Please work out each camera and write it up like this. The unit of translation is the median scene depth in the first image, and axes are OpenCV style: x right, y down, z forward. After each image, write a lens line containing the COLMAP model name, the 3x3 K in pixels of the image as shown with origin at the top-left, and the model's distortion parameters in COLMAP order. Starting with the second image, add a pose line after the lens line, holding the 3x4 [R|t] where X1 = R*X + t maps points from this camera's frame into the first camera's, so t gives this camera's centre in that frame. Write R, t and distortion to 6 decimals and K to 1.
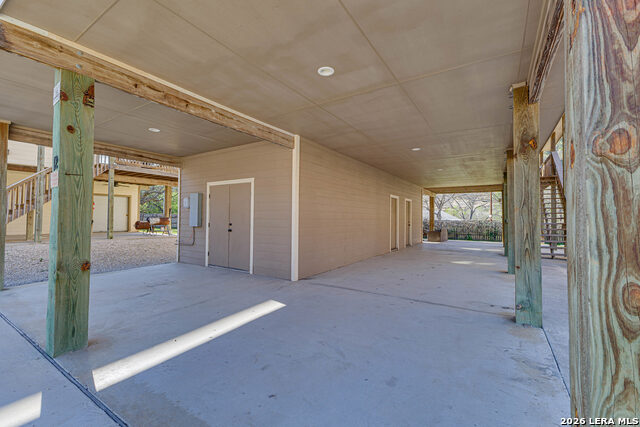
lens RADIAL K [[276.3, 0, 319.4], [0, 276.3, 212.4], [0, 0, 1]] dist [0.003958, -0.000438]
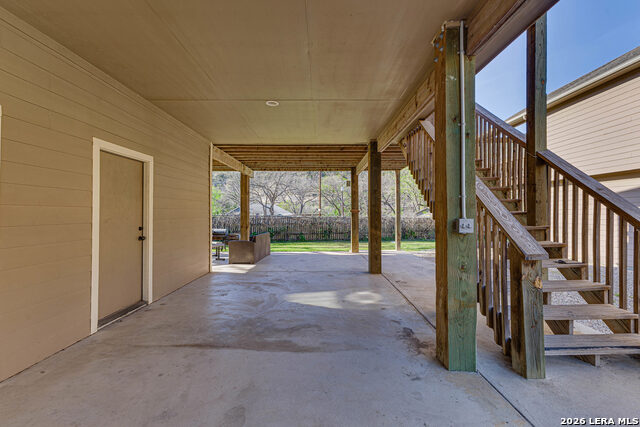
lens RADIAL K [[276.3, 0, 321.4], [0, 276.3, 212.6], [0, 0, 1]] dist [0.003958, -0.000438]
pose [[0.838720, -0.009488, 0.544480, 0.062386], [-0.001904, 0.999791, 0.020355, 0.001599], [-0.544560, -0.018109, 0.838527, 0.120161]]
